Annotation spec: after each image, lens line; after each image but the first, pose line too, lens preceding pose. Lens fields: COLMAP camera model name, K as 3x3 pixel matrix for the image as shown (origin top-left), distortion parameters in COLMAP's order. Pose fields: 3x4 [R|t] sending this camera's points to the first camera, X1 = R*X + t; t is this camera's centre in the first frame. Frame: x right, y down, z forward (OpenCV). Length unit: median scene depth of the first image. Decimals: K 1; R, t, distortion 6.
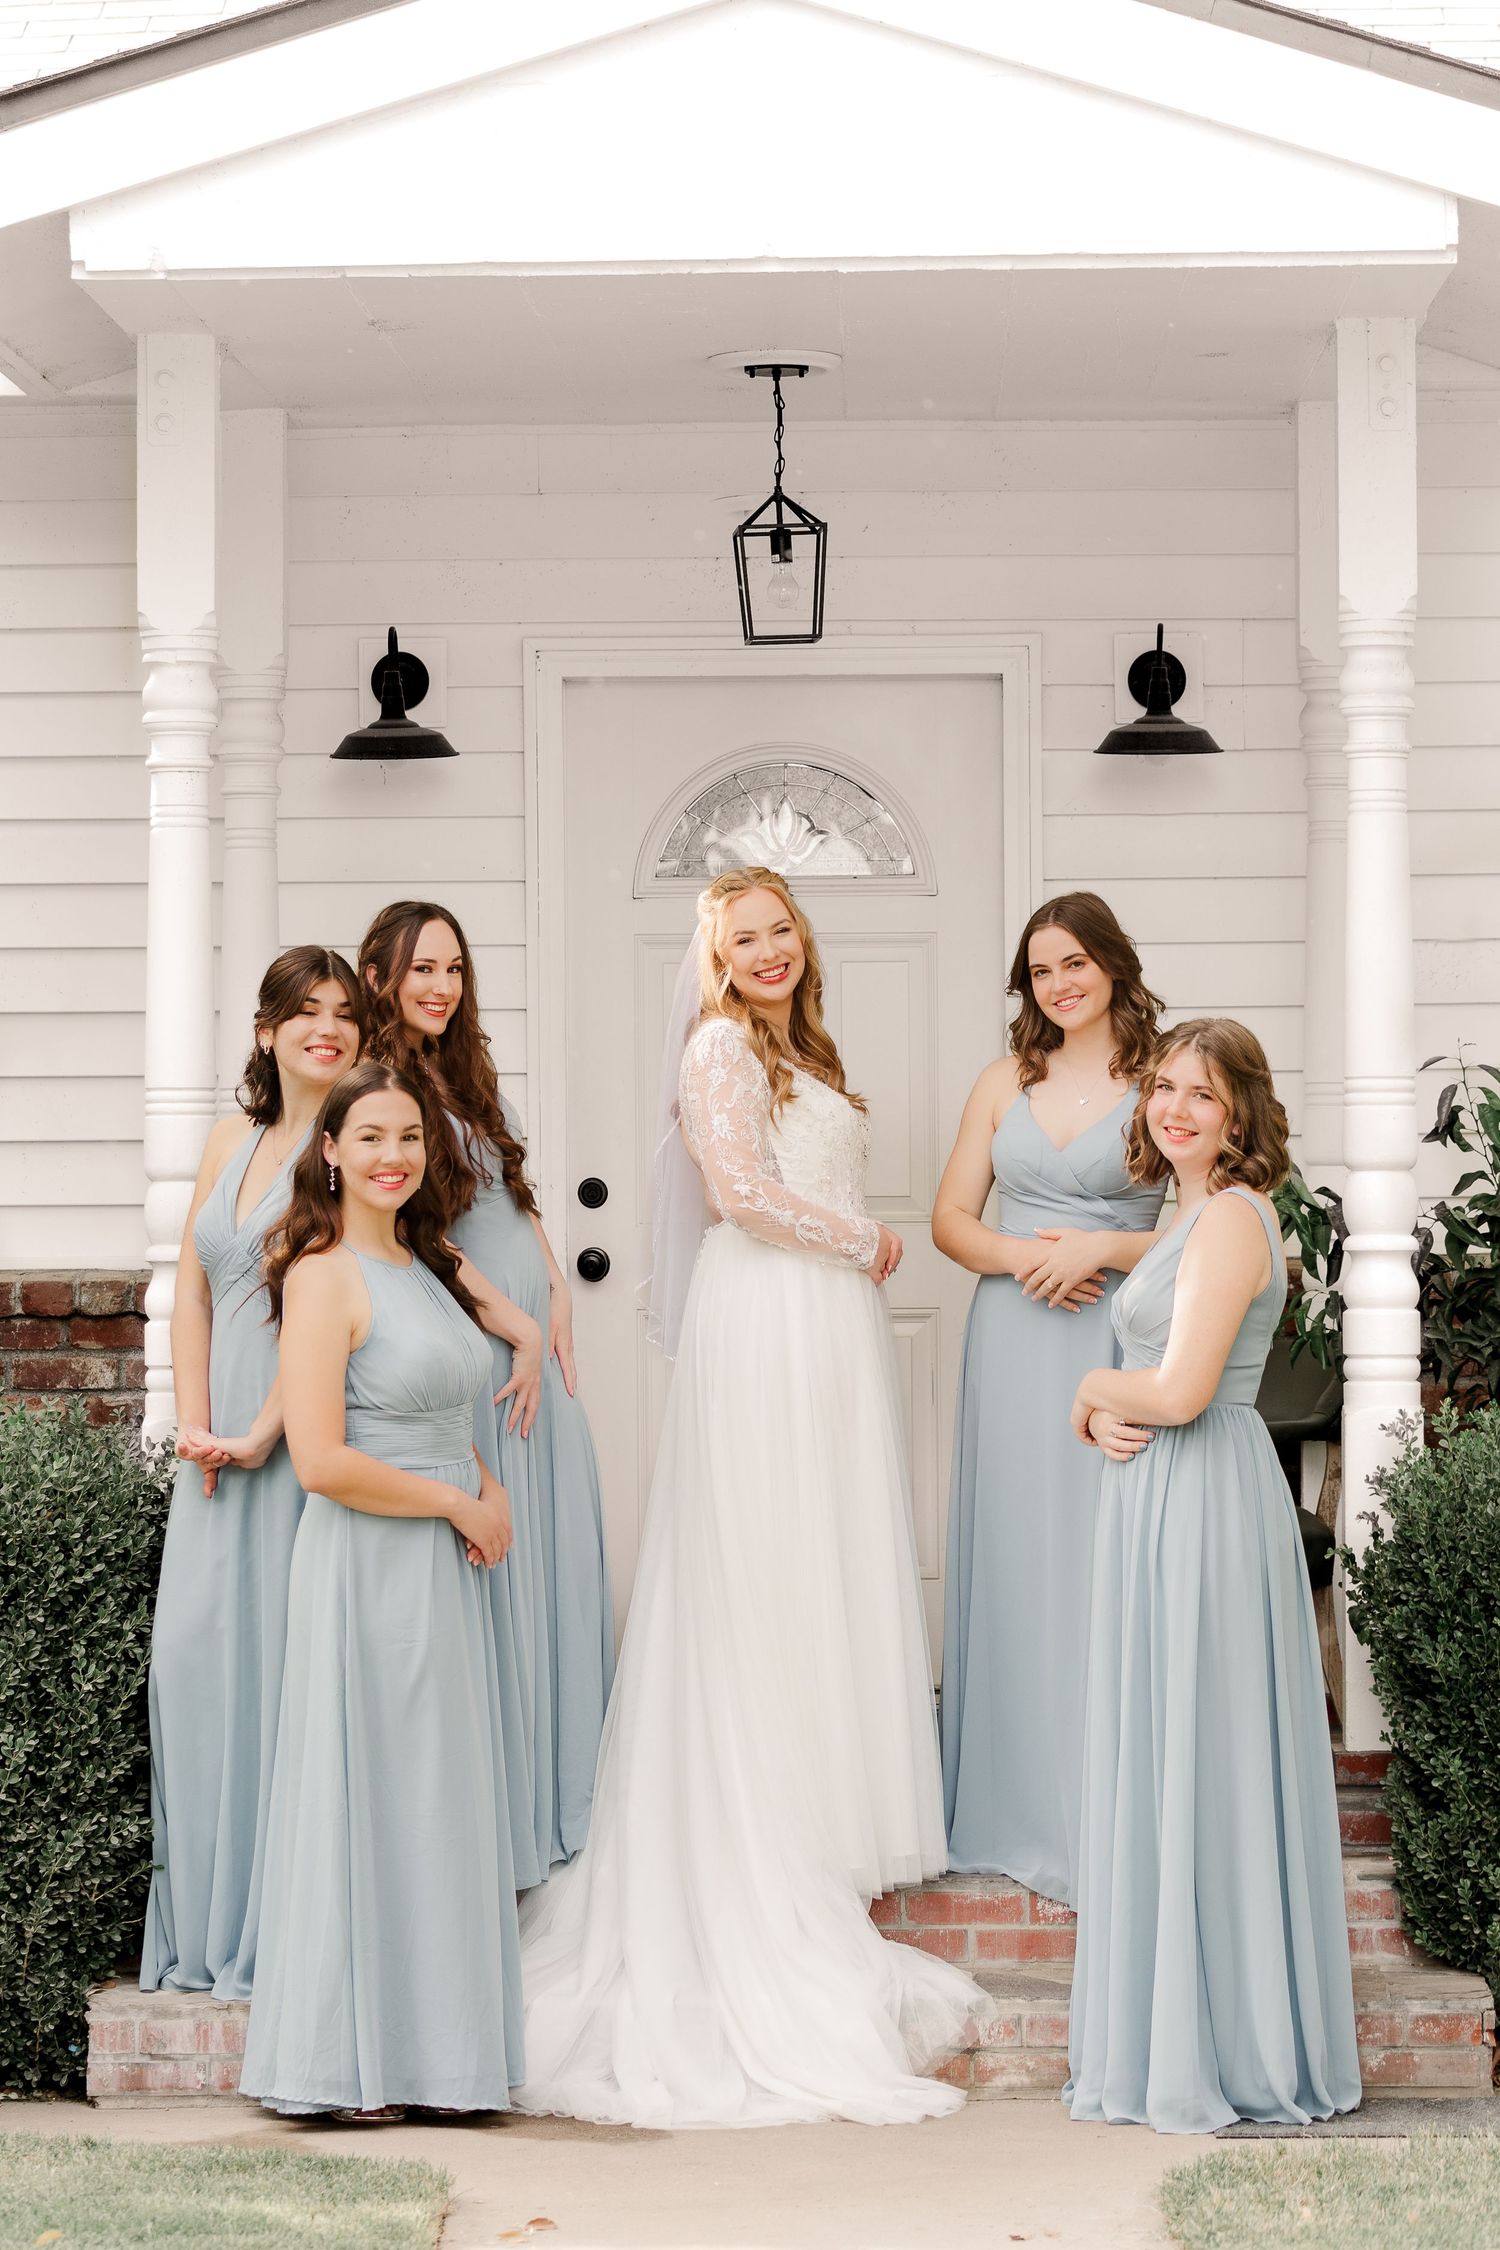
lens RADIAL K [[6510.4, 0, 750.0], [0, 6510.4, 1125.0], [0, 0, 1]] dist [-0.027732, 1.065049]
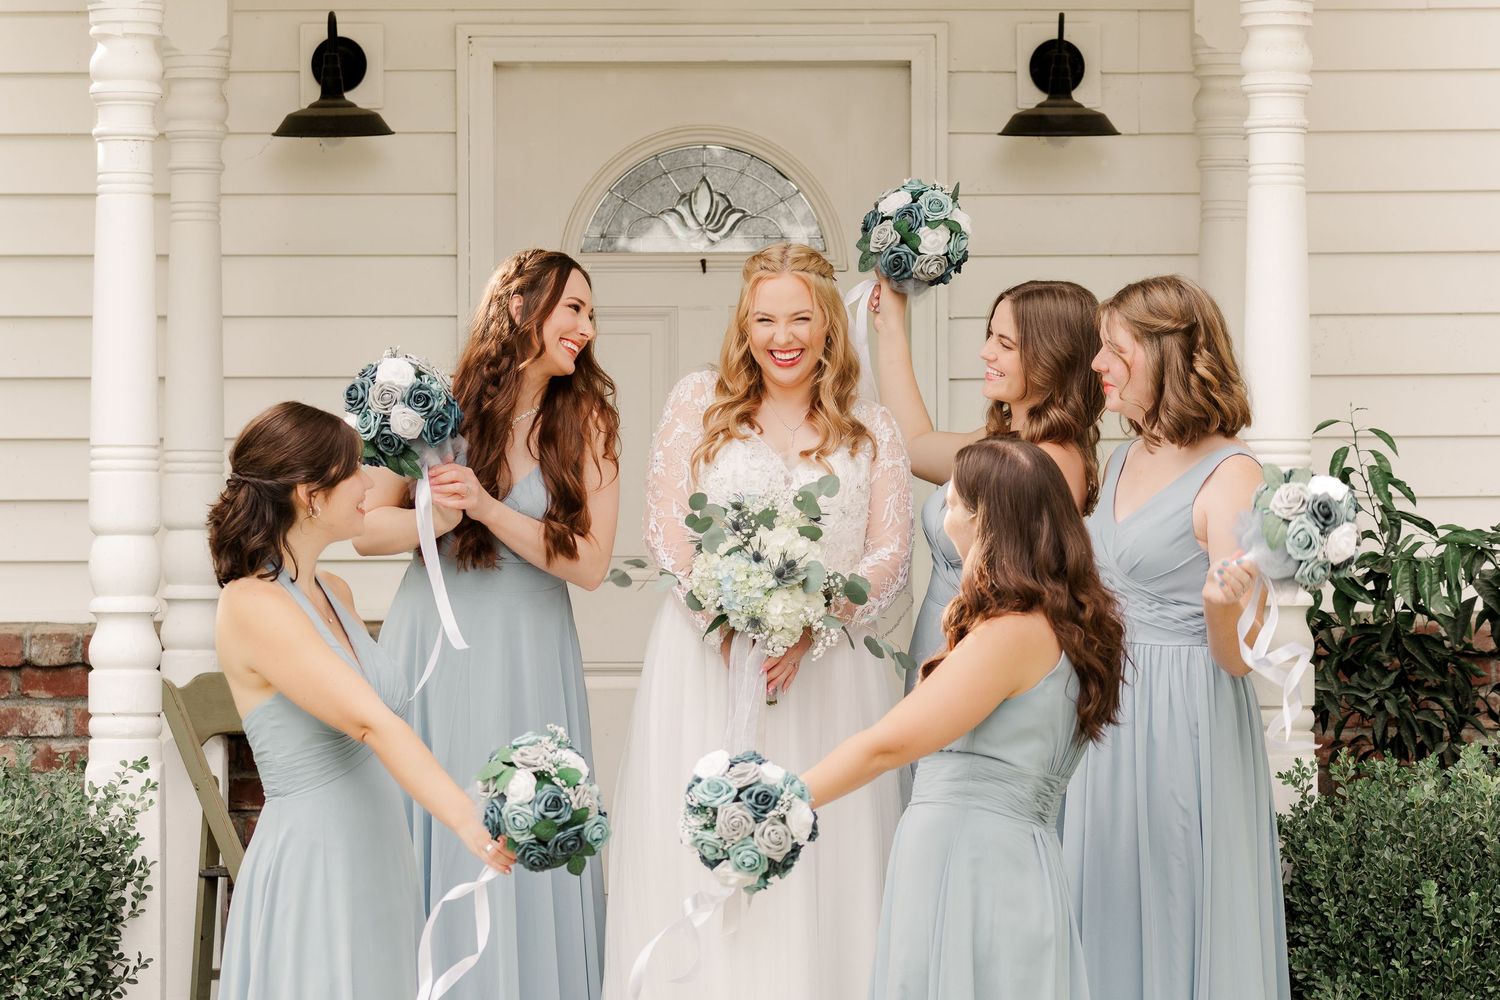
lens RADIAL K [[4340.3, 0, 750.0], [0, 4340.3, 500.0], [0, 0, 1]] dist [-0.027732, 1.065049]
pose [[0.999228, 0.005049, 0.038951, -0.014674], [-0.004336, 0.999822, -0.018380, 0.015358], [-0.039037, 0.018197, 0.999072, 0.304961]]
